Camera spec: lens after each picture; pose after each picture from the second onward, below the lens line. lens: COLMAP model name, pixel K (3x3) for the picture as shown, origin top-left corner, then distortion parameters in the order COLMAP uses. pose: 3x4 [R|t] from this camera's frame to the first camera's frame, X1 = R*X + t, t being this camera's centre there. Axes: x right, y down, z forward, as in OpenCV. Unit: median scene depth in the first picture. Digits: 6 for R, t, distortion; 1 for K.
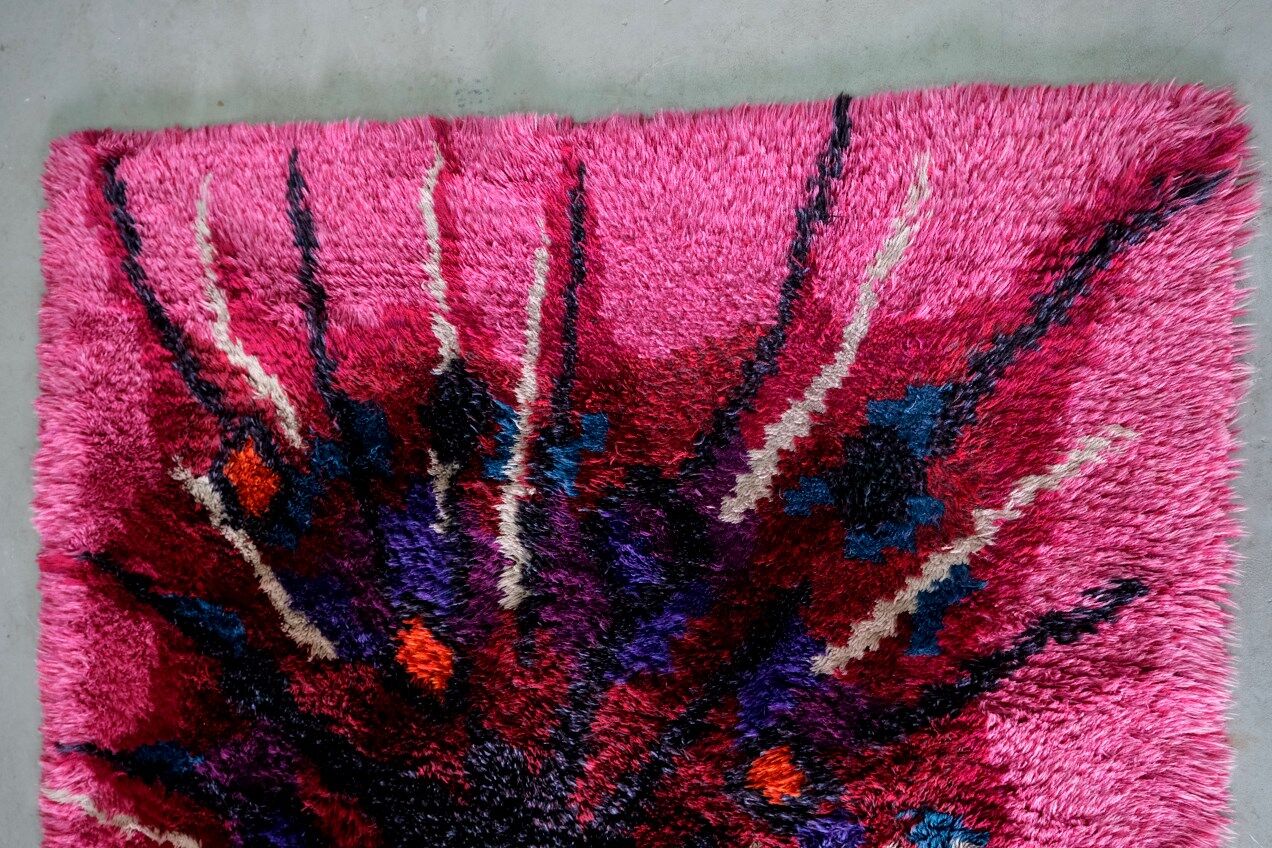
lens RADIAL K [[991.3, 0, 632.4], [0, 991.3, 427.6], [0, 0, 1]] dist [0.026823, 0.008153]
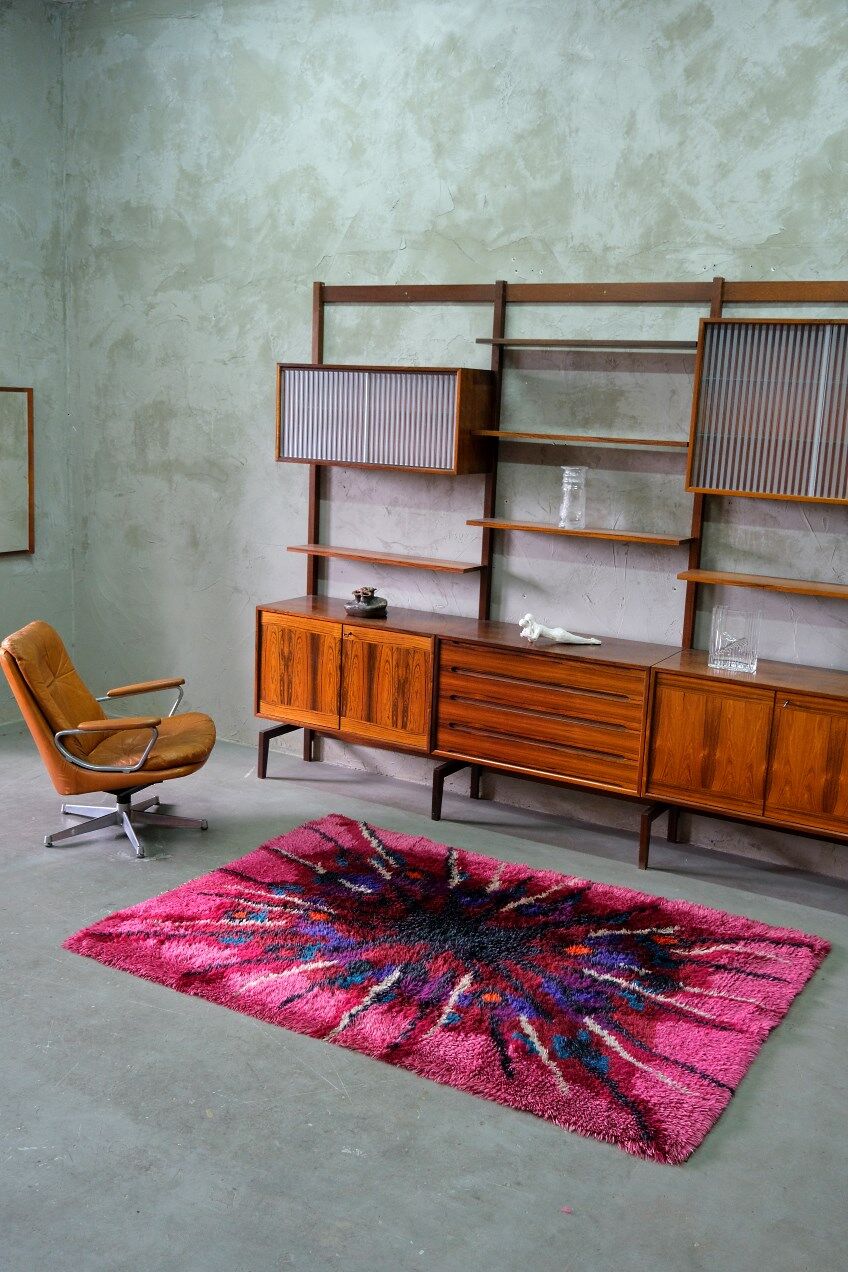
lens RADIAL K [[1204.4, 0, 424.0], [0, 1204.4, 636.0], [0, 0, 1]] dist [0.004117, -0.009652]
pose [[-0.475396, 0.442438, -0.760426, 2.243970], [-0.874562, -0.143739, 0.463119, -0.849582], [0.095599, 0.885205, 0.455273, -1.352225]]
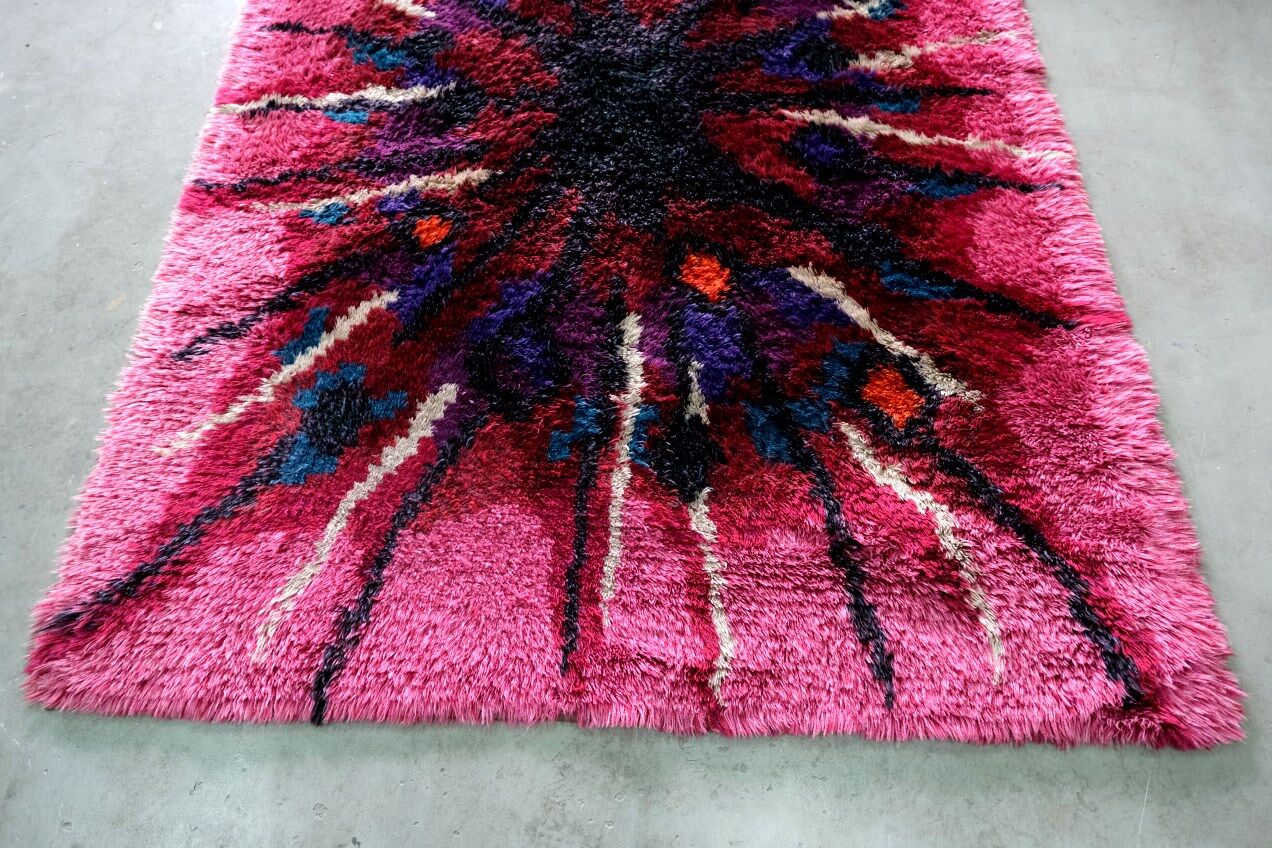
lens RADIAL K [[854.8, 0, 643.2], [0, 854.8, 426.0], [0, 0, 1]] dist [-0.004849, 0.026054]
pose [[-0.947361, 0.151471, 0.282072, -0.447009], [-0.013619, -0.899278, 0.437166, -0.445934], [0.319879, 0.410312, 0.854003, 0.149320]]
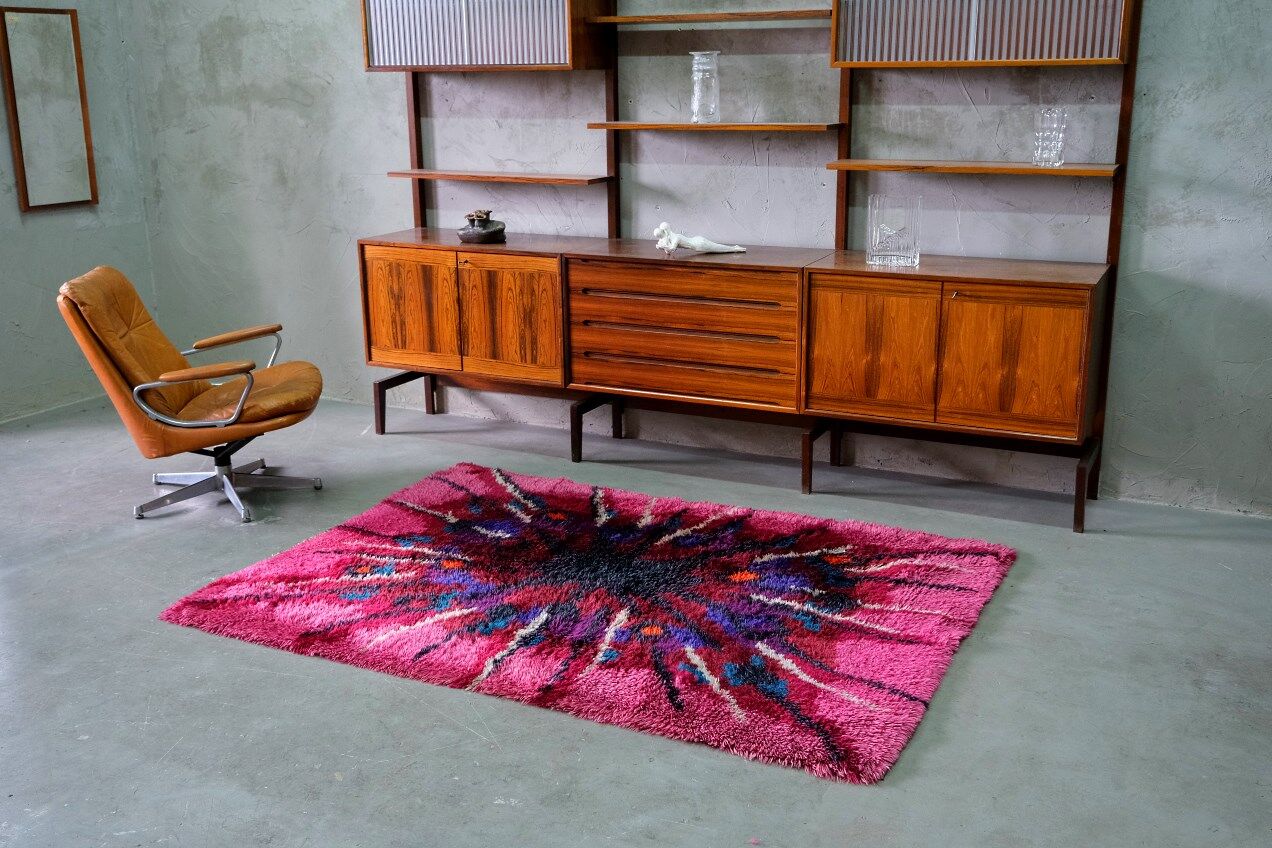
lens RADIAL K [[1257.9, 0, 633.0], [0, 1257.9, 415.0], [0, 0, 1]] dist [0.030720, -0.016590]
pose [[-0.395524, 0.530792, -0.749547, 2.136482], [-0.909901, -0.115330, 0.398470, -0.753617], [0.125060, 0.839619, 0.528584, -1.043102]]
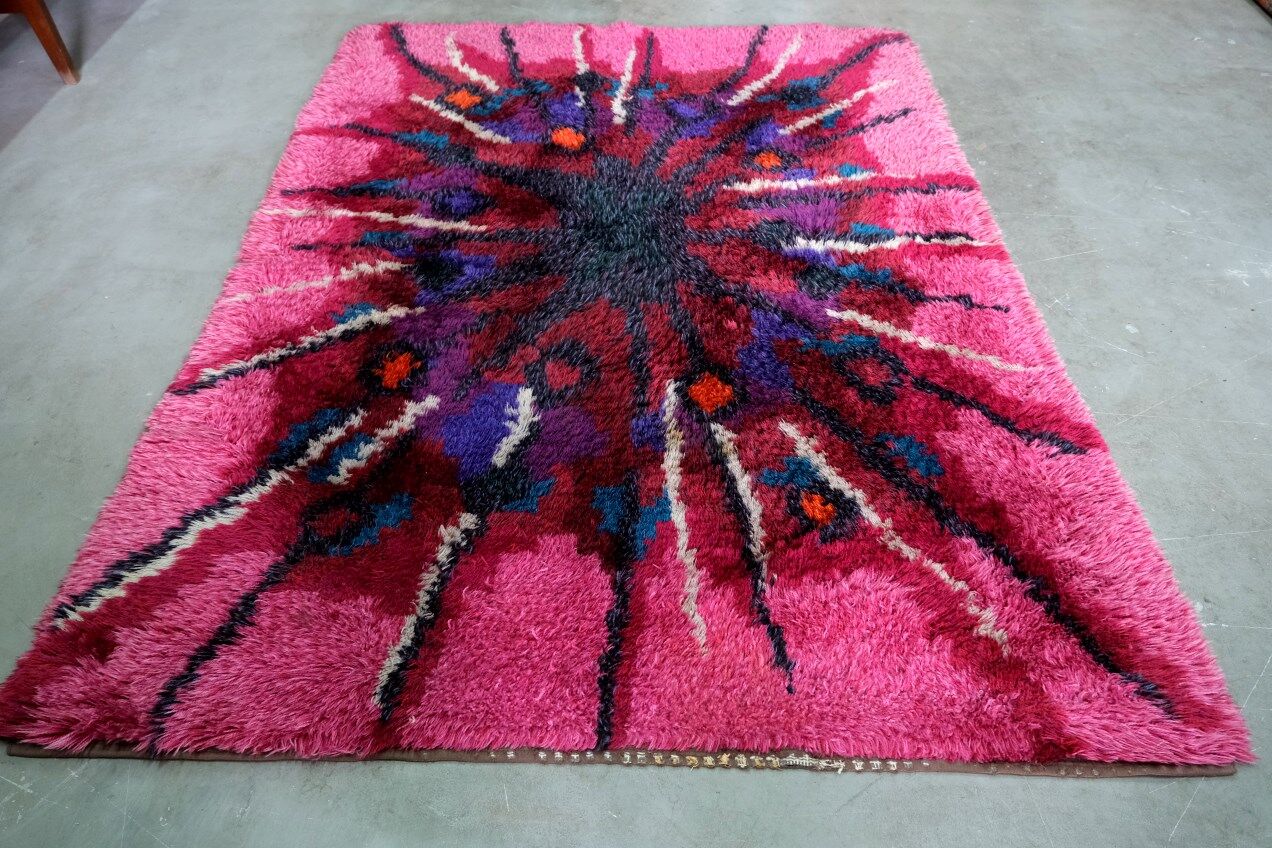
lens RADIAL K [[929.5, 0, 636.0], [0, 929.5, 424.0], [0, 0, 1]] dist [0.006022, 0.003703]
pose [[0.955159, 0.200521, 0.217860, -0.388529], [0.015005, 0.702053, -0.711967, 1.967486], [-0.295714, 0.683310, 0.667563, 0.209193]]
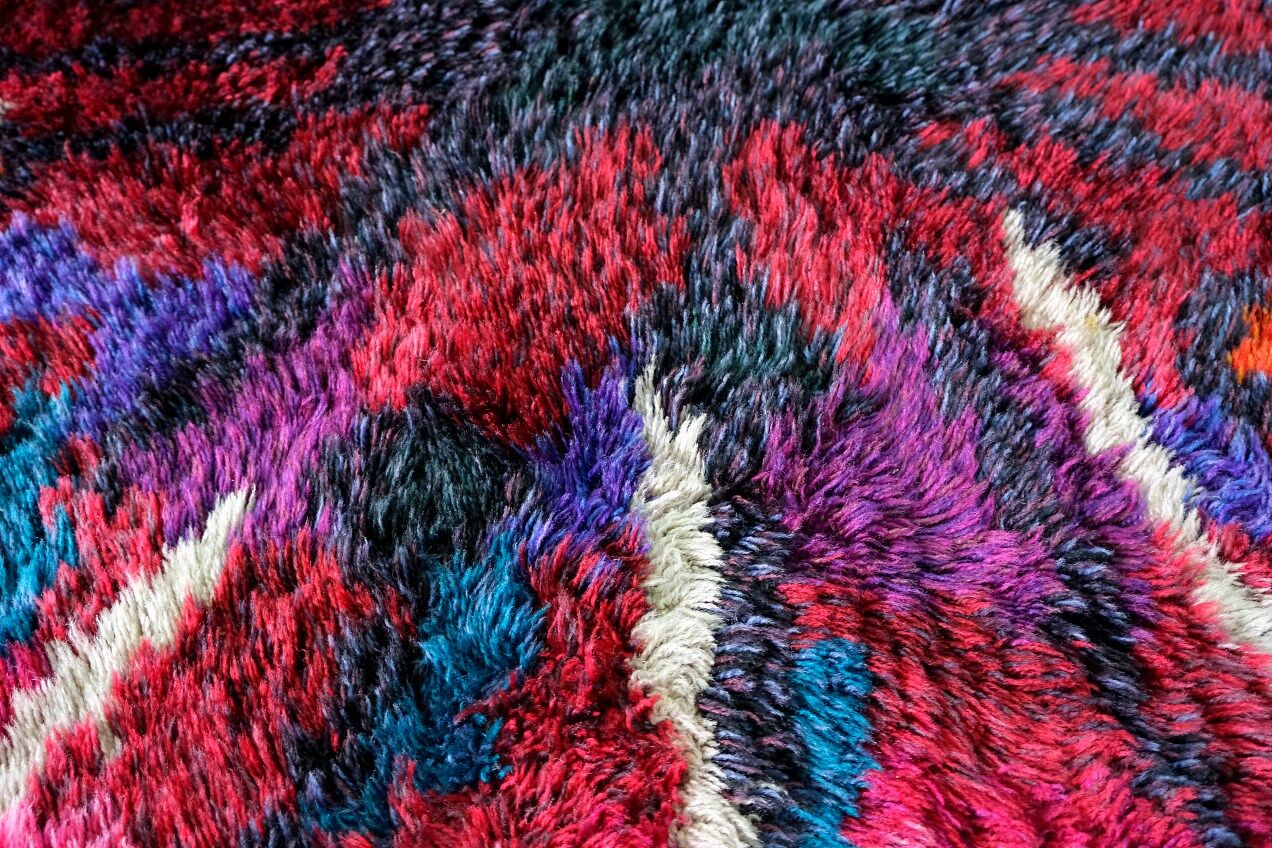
lens RADIAL K [[991.3, 0, 632.4], [0, 991.3, 427.6], [0, 0, 1]] dist [0.026823, 0.008153]
pose [[0.047167, 0.954872, -0.293247, 0.285634], [-0.998645, 0.038616, -0.034881, 0.653212], [-0.021983, 0.294495, 0.955400, 0.572900]]
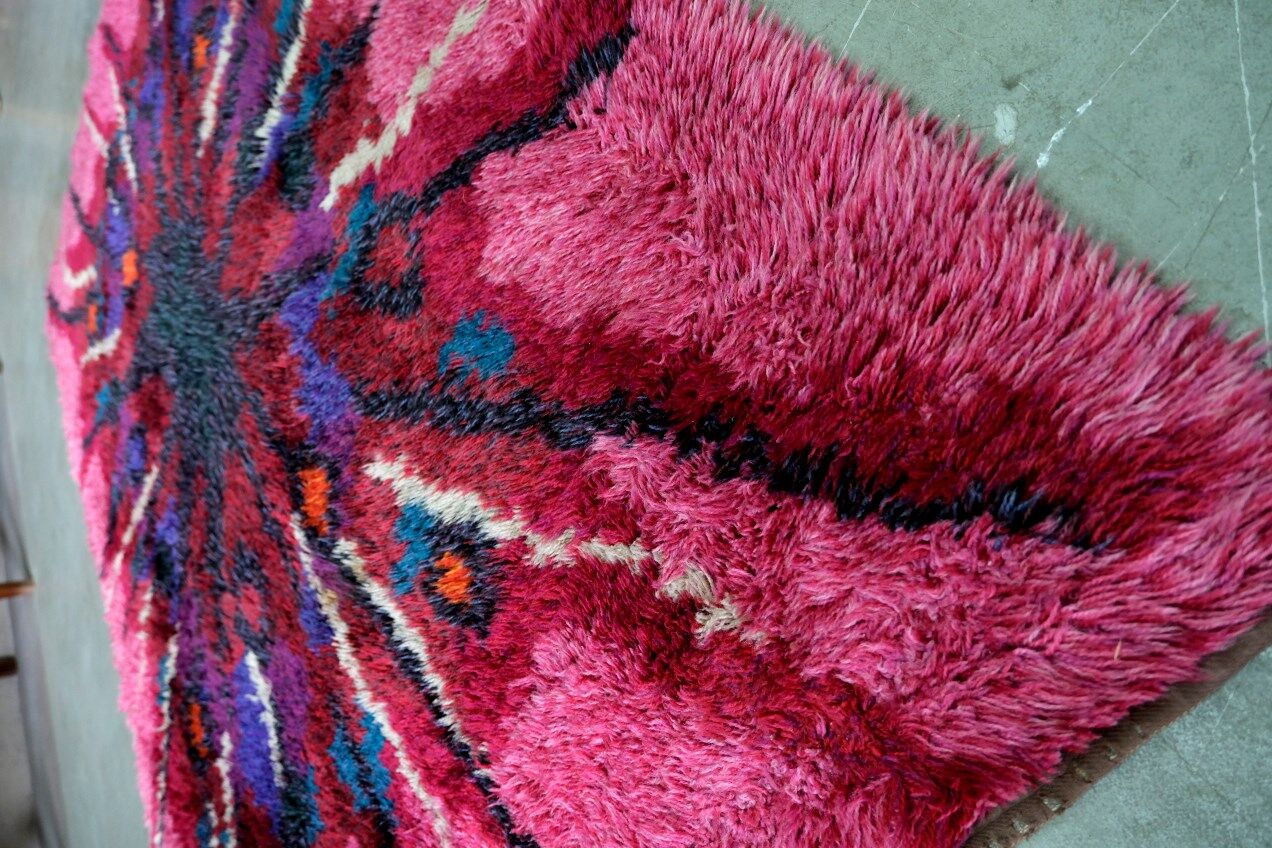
lens RADIAL K [[854.8, 0, 643.2], [0, 854.8, 426.0], [0, 0, 1]] dist [-0.004849, 0.026054]
pose [[0.659699, -0.713071, -0.237334, 0.428255], [0.504300, 0.654169, -0.563688, 1.554517], [0.557206, 0.252177, 0.791156, 0.557280]]
